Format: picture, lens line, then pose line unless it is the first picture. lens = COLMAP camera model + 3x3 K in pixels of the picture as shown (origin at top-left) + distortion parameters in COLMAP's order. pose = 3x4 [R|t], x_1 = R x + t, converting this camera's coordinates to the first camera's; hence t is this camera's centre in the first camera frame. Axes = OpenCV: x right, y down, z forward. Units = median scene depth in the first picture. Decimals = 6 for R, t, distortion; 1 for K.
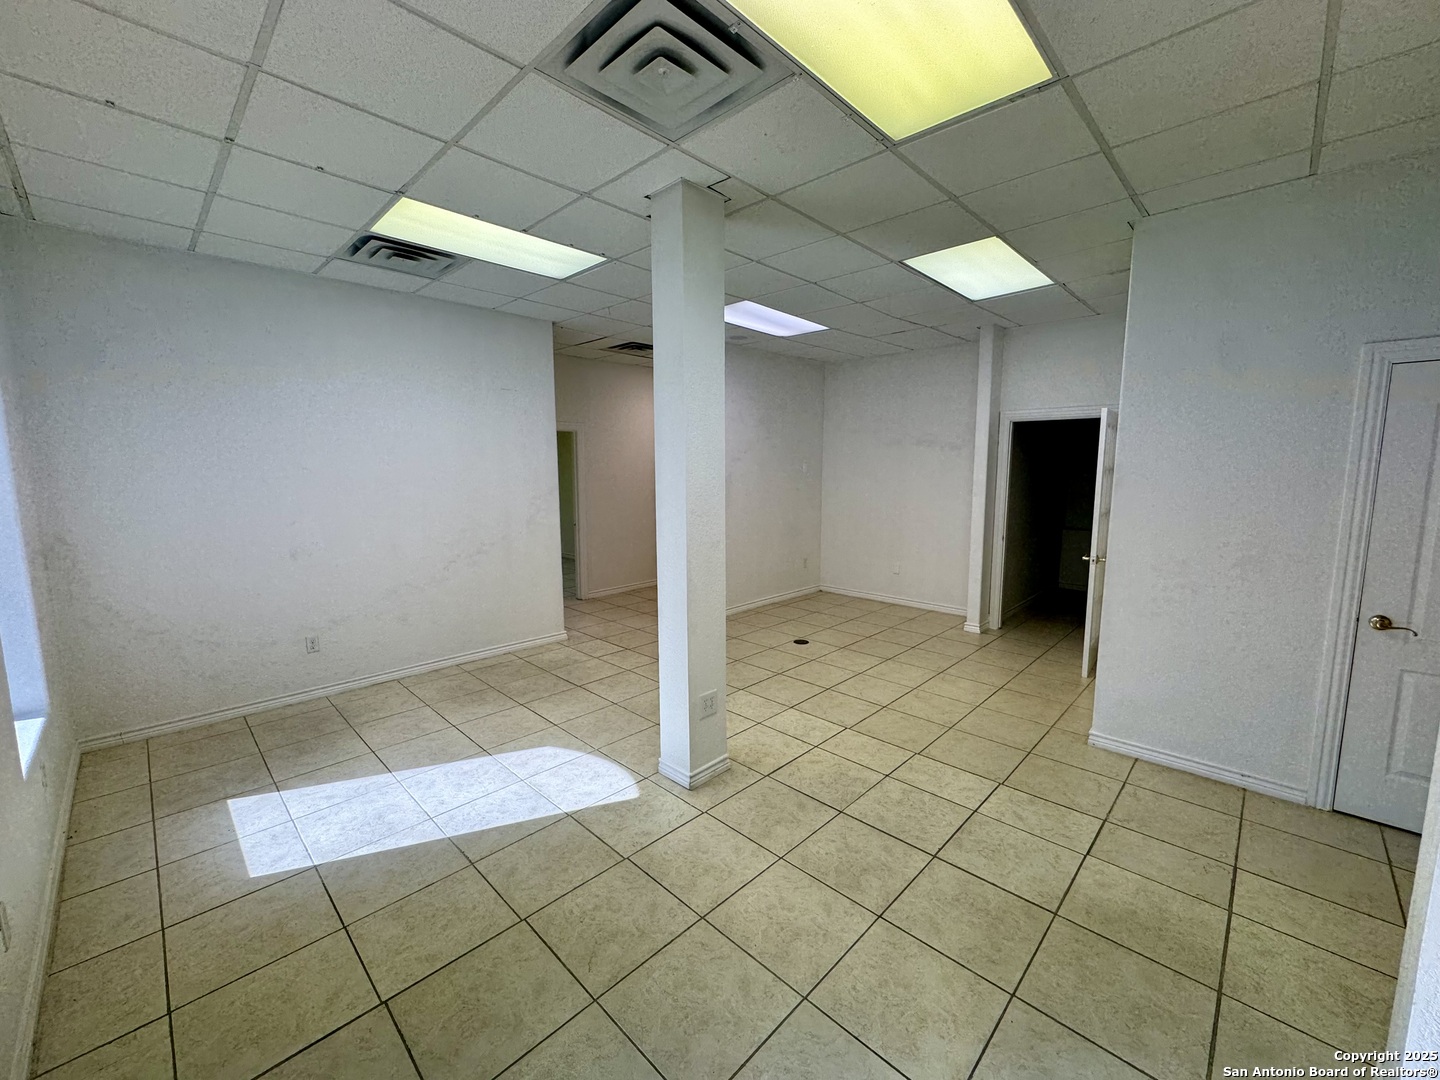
lens RADIAL K [[577.2, 0, 717.2], [0, 577.2, 538.9], [0, 0, 1]] dist [-0.003540, 0.000998]
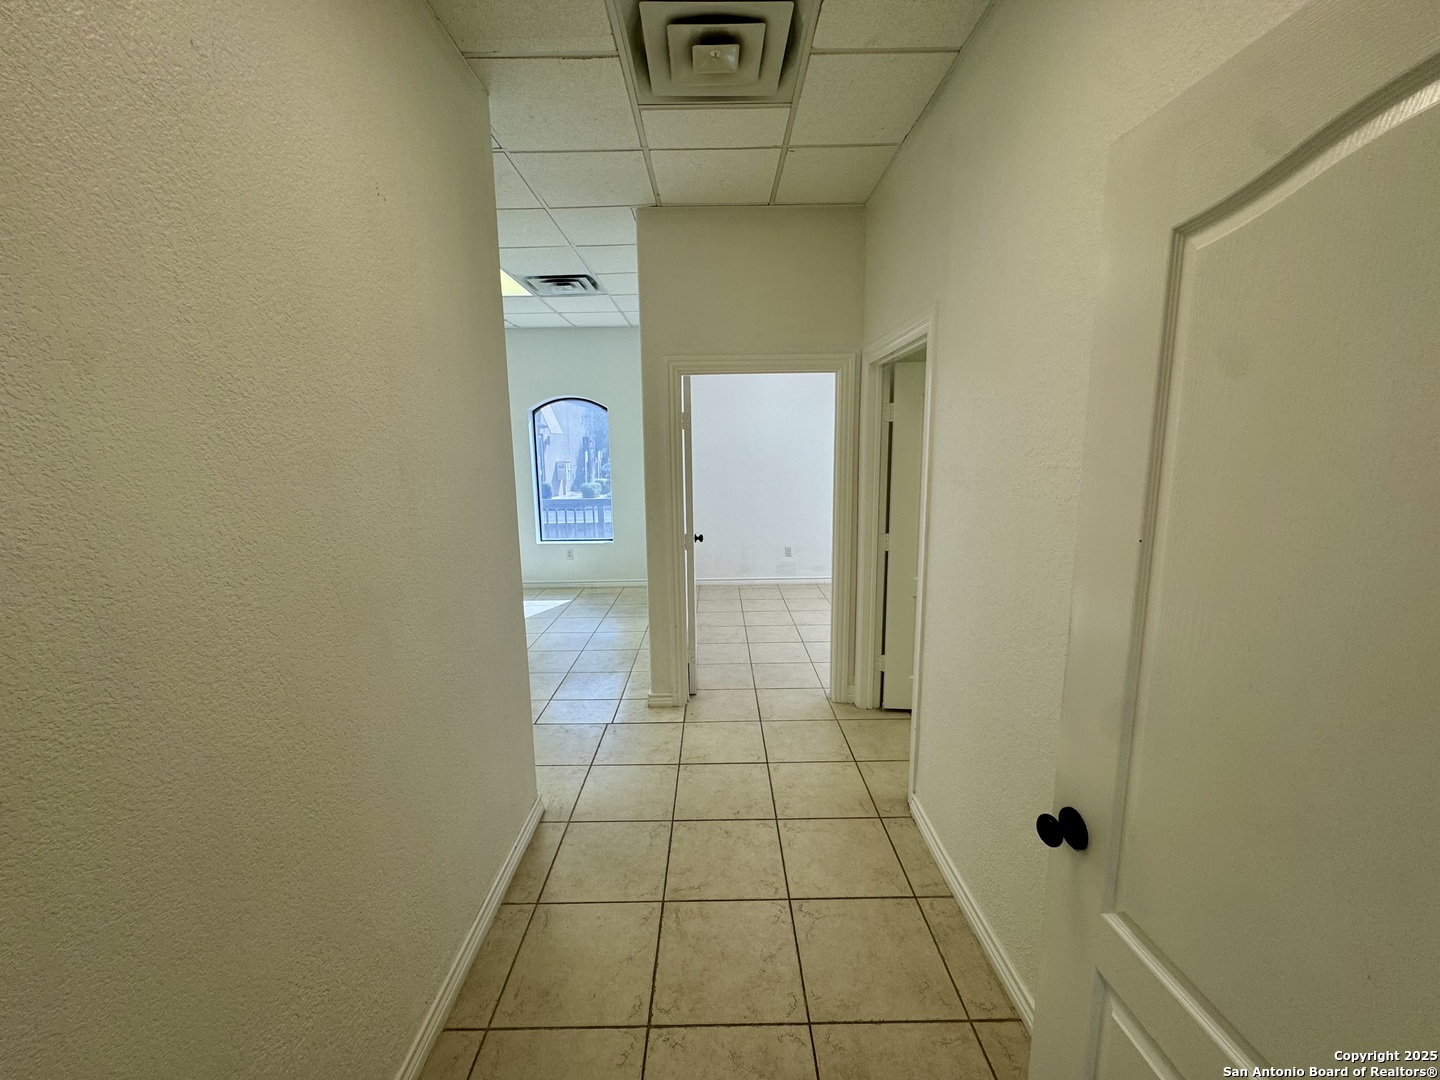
lens RADIAL K [[577.2, 0, 717.1], [0, 577.2, 539.6], [0, 0, 1]] dist [-0.003540, 0.000998]
pose [[-0.715310, 0.121220, -0.688213, 0.209089], [-0.076483, 0.965343, 0.249527, -0.328995], [0.694609, 0.231126, -0.681248, 2.628284]]
